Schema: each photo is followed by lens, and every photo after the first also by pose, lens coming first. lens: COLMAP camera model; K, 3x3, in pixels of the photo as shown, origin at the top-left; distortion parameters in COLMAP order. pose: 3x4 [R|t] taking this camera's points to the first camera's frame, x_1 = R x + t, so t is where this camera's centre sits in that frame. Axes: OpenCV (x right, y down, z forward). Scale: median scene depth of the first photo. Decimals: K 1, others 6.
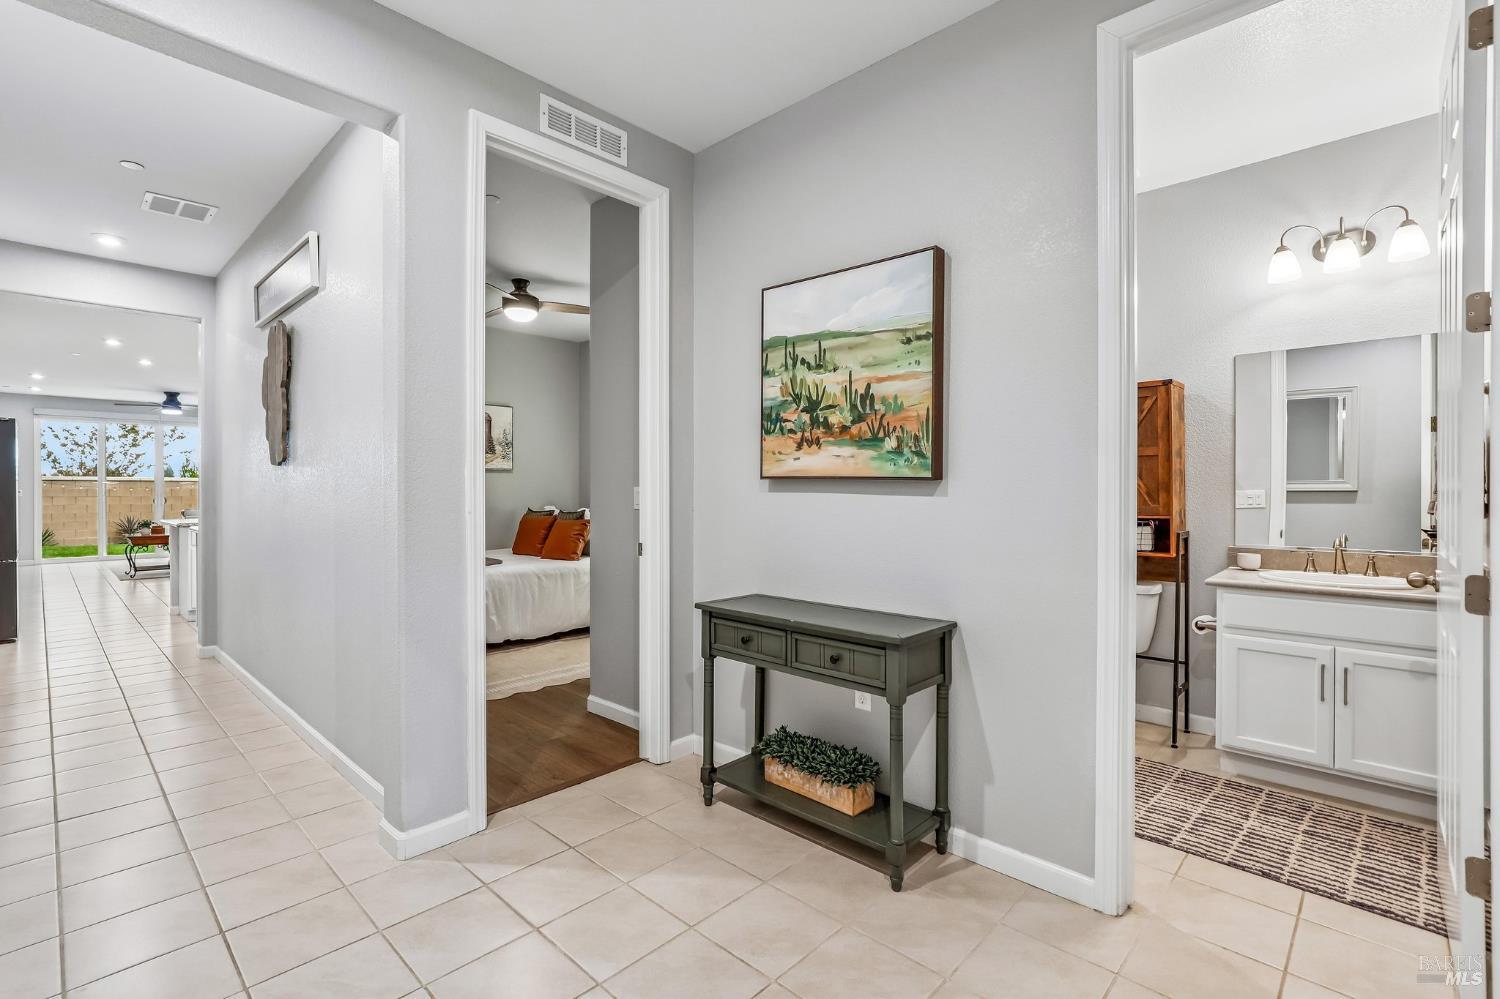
lens RADIAL K [[685.4, 0, 746.0], [0, 685.4, 494.1], [0, 0, 1]] dist [-0.017563, 0.007261]
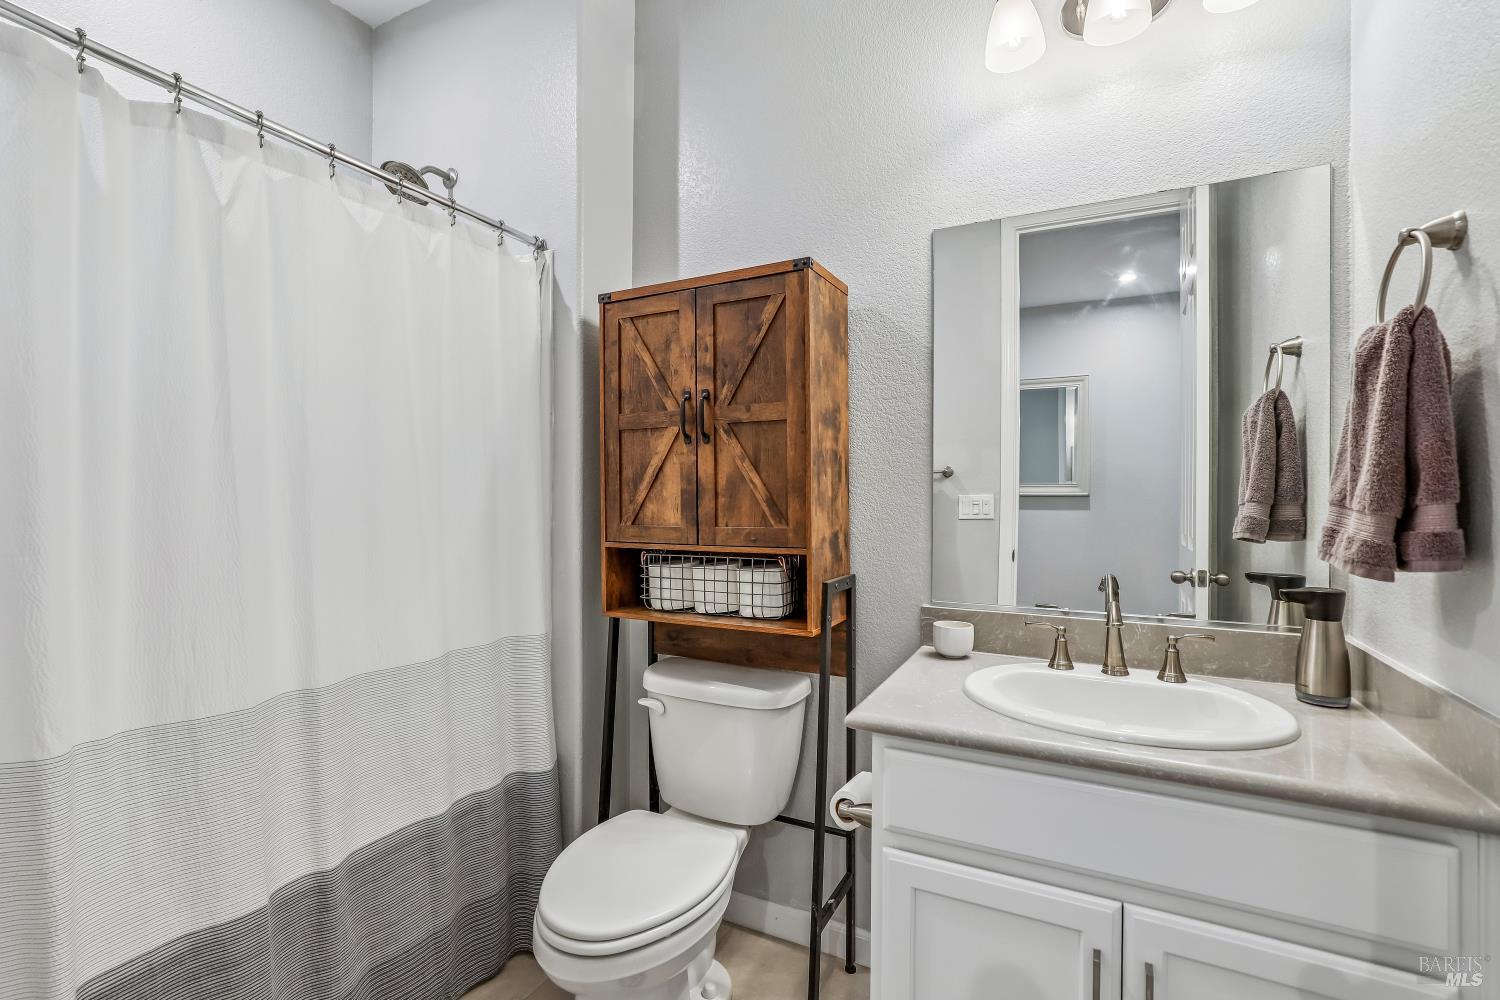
lens RADIAL K [[685.4, 0, 746.0], [0, 685.4, 494.6], [0, 0, 1]] dist [-0.017563, 0.007261]
pose [[0.957976, 0.002498, 0.286839, 0.438053], [-0.001538, 0.999992, -0.003572, -0.003597], [-0.286846, 0.002981, 0.957972, 0.549025]]
